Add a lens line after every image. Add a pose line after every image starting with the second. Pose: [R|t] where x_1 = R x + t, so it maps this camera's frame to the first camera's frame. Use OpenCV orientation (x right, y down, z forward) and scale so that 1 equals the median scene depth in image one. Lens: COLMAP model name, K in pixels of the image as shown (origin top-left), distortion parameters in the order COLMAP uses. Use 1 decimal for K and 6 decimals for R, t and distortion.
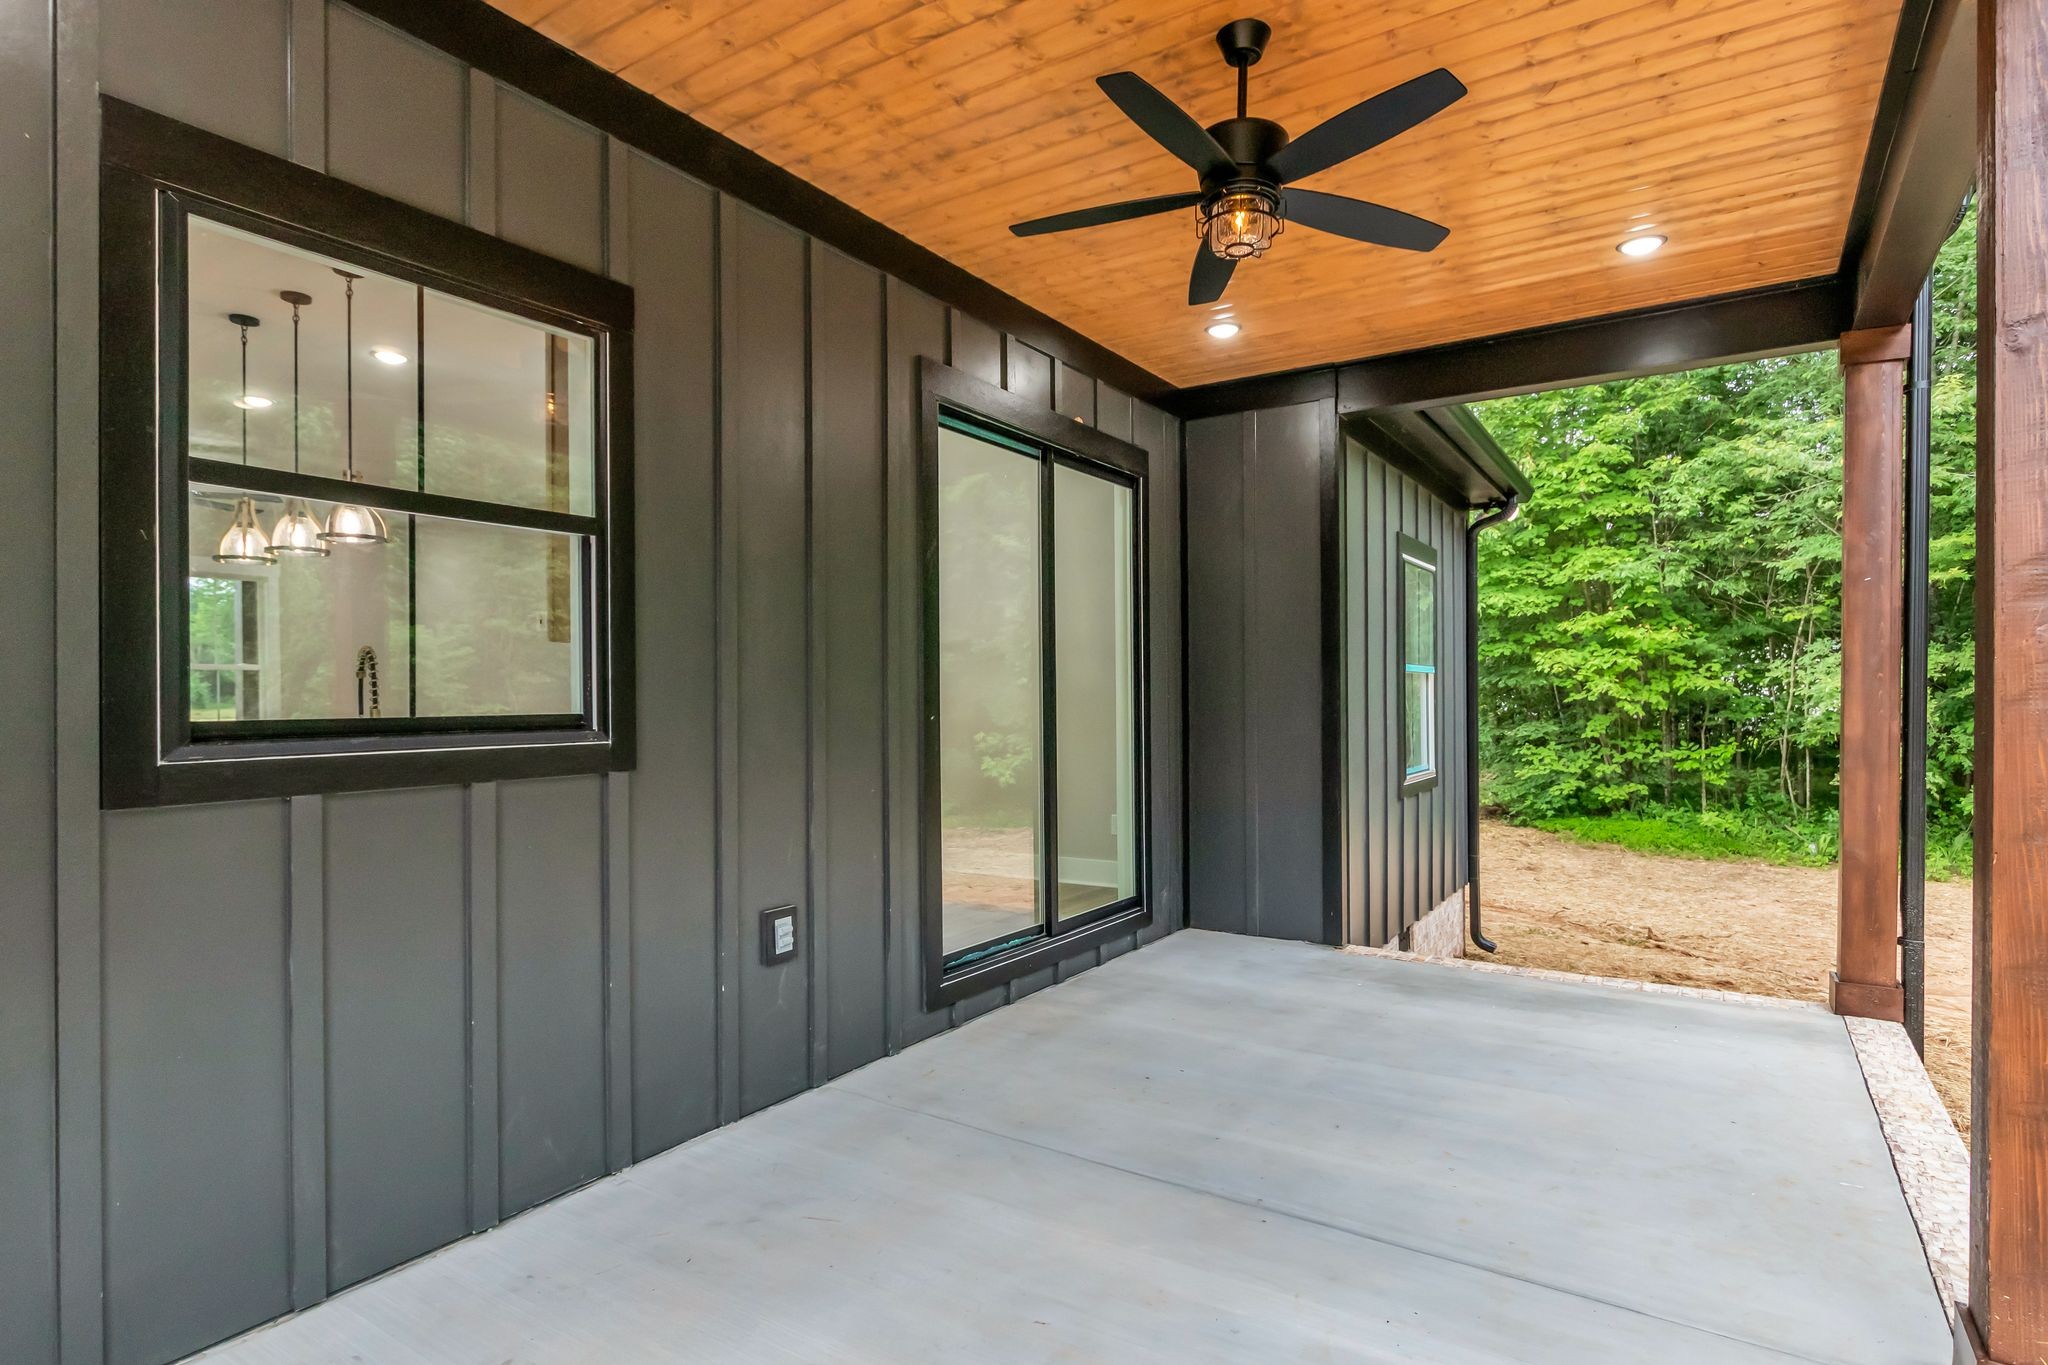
lens RADIAL K [[1056.2, 0, 1020.1], [0, 1056.2, 695.2], [0, 0, 1]] dist [-0.000949, -0.000645]
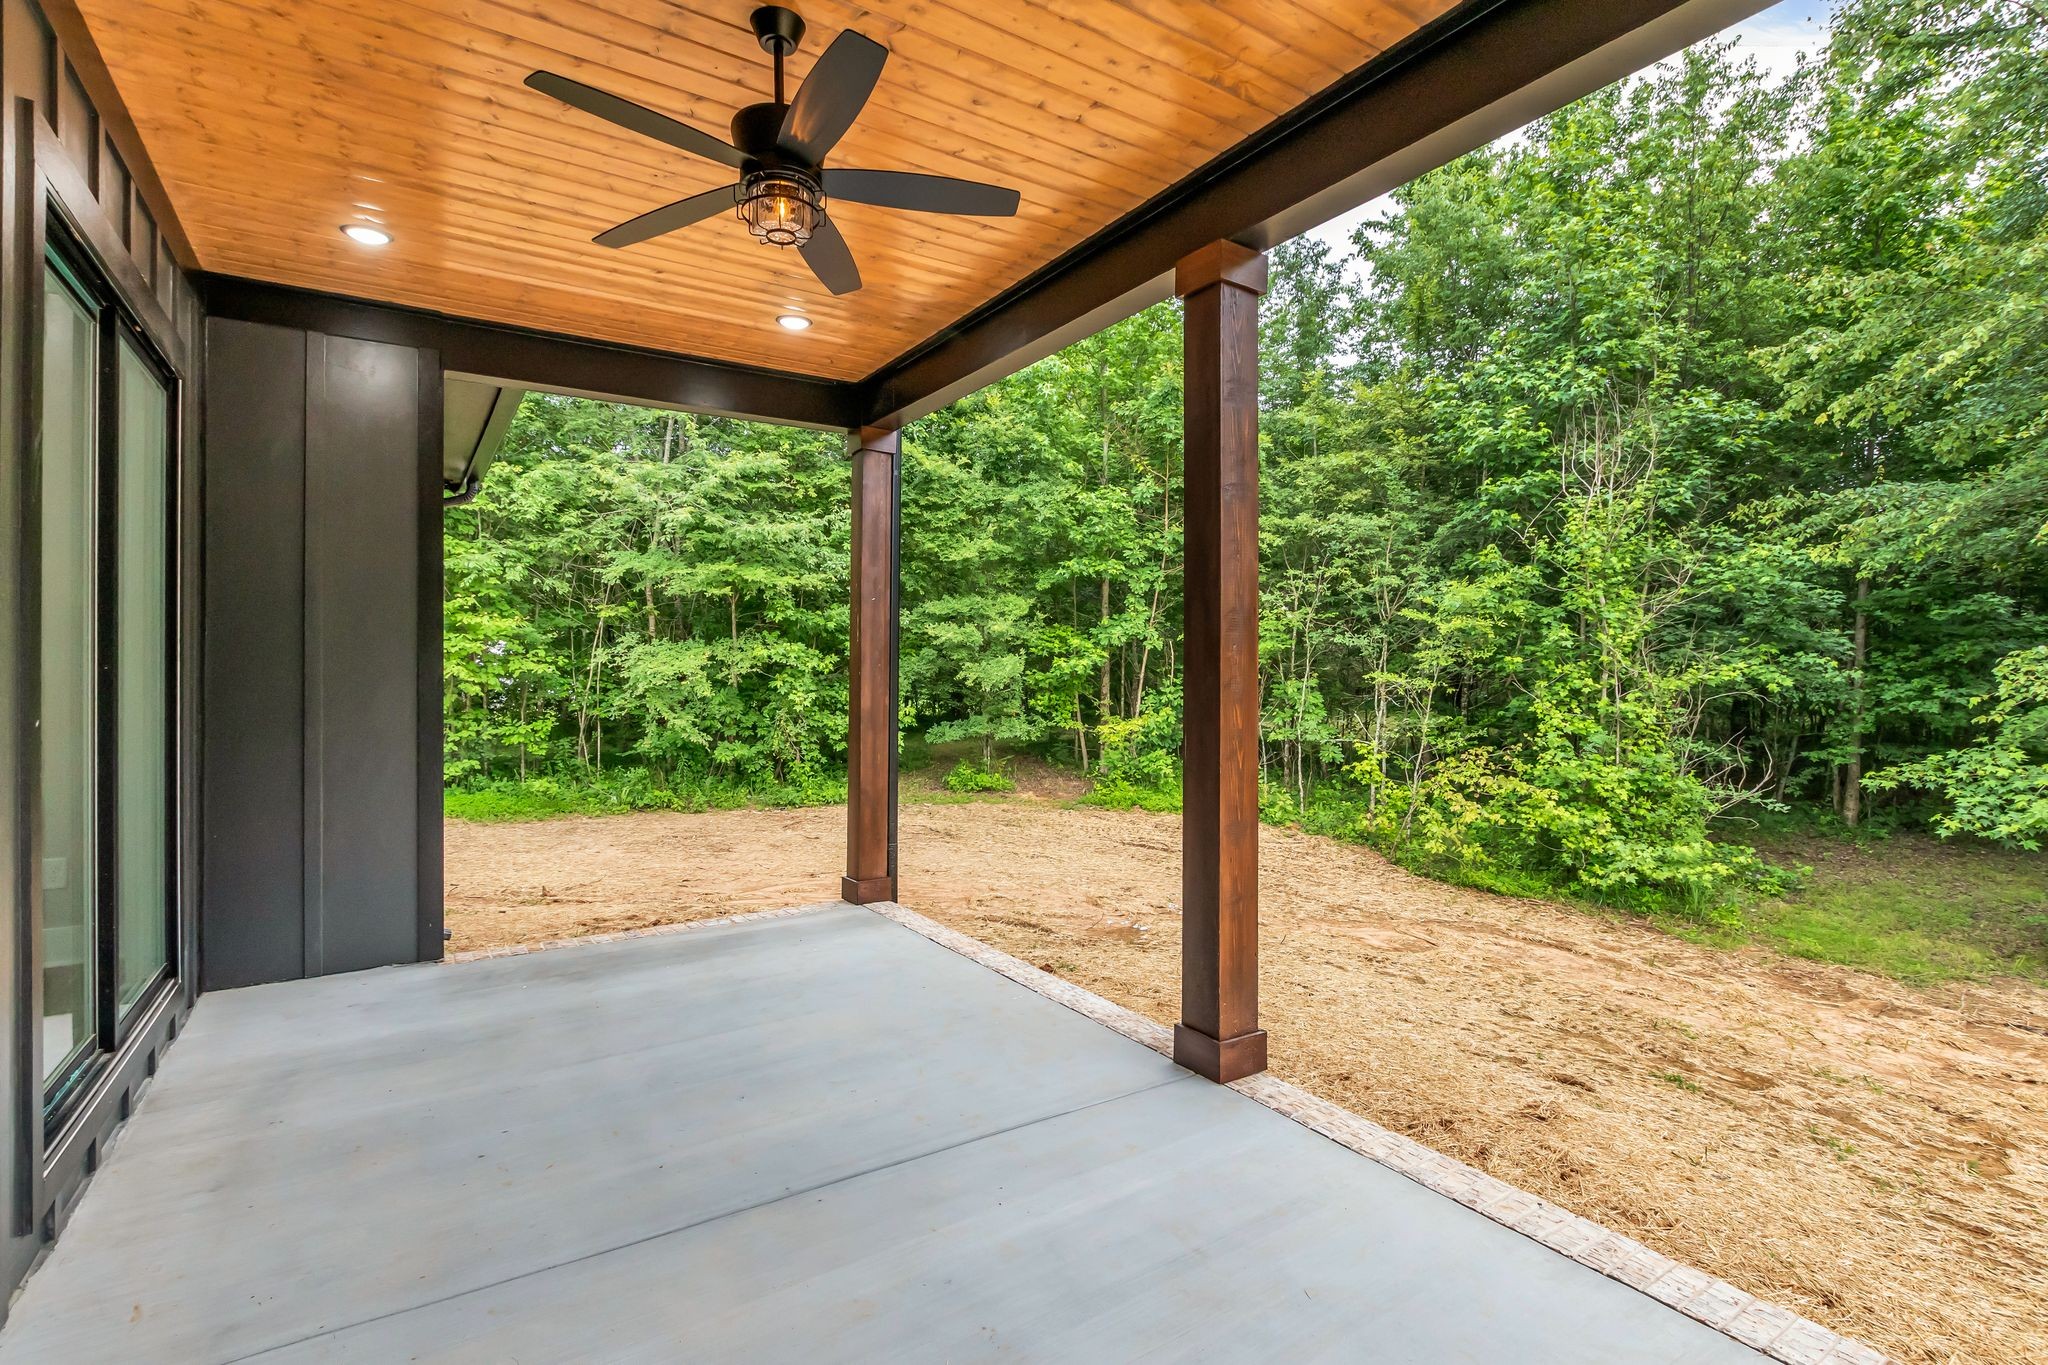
lens RADIAL K [[979.0, 0, 1024.0], [0, 979.0, 664.7], [0, 0, 1]] dist [-0.001595, -0.000488]
pose [[0.399117, 0.010728, 0.916837, -0.127478], [0.000026, 0.999931, -0.011711, -0.001636], [-0.916900, 0.004698, 0.399089, 0.100107]]
